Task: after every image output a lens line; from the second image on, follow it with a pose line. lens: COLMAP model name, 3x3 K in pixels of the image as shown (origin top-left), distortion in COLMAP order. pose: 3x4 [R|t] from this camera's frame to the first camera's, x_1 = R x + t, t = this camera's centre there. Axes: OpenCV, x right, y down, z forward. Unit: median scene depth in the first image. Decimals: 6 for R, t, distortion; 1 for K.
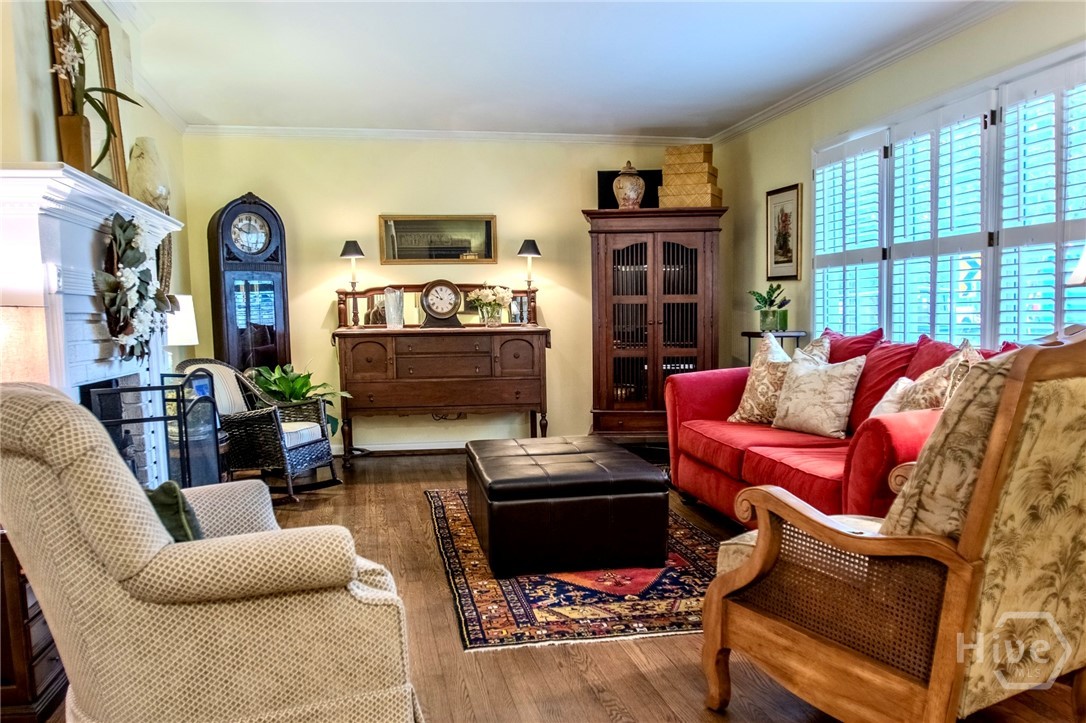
lens RADIAL K [[814.6, 0, 542.4], [0, 814.6, 361.2], [0, 0, 1]] dist [-0.066438, 0.030496]
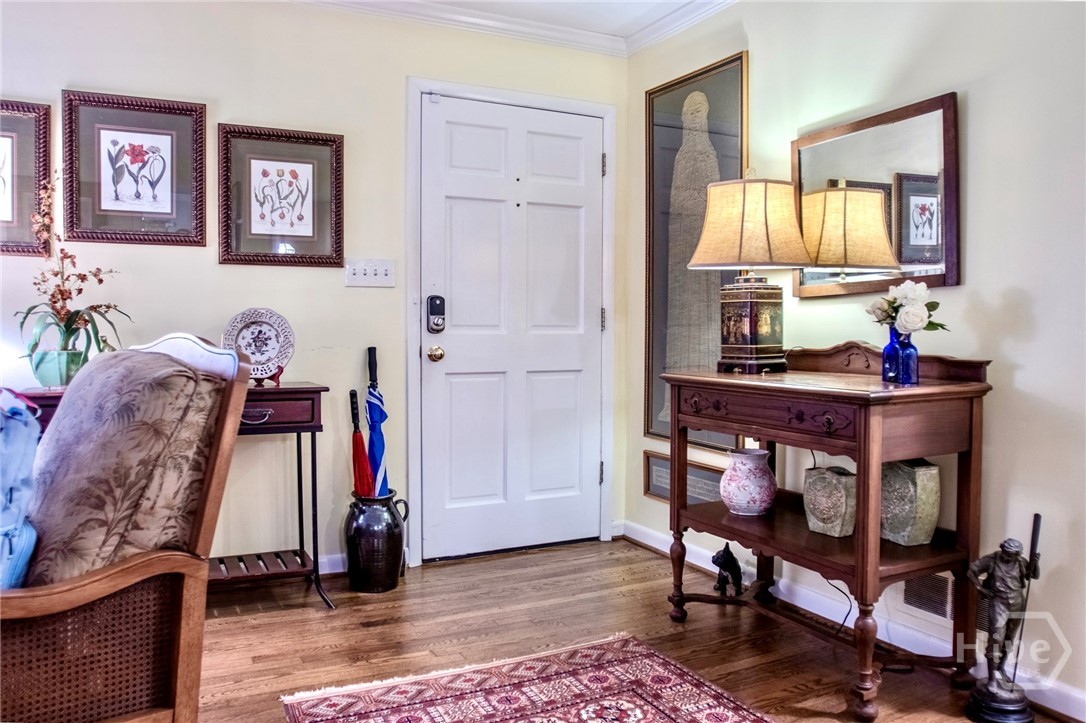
lens RADIAL K [[814.6, 0, 541.7], [0, 814.6, 360.0], [0, 0, 1]] dist [-0.066438, 0.030496]
pose [[-0.286532, -0.019043, 0.957881, -0.574921], [0.033438, 0.998995, 0.029863, -0.026570], [-0.957487, 0.040586, -0.285607, 0.832765]]
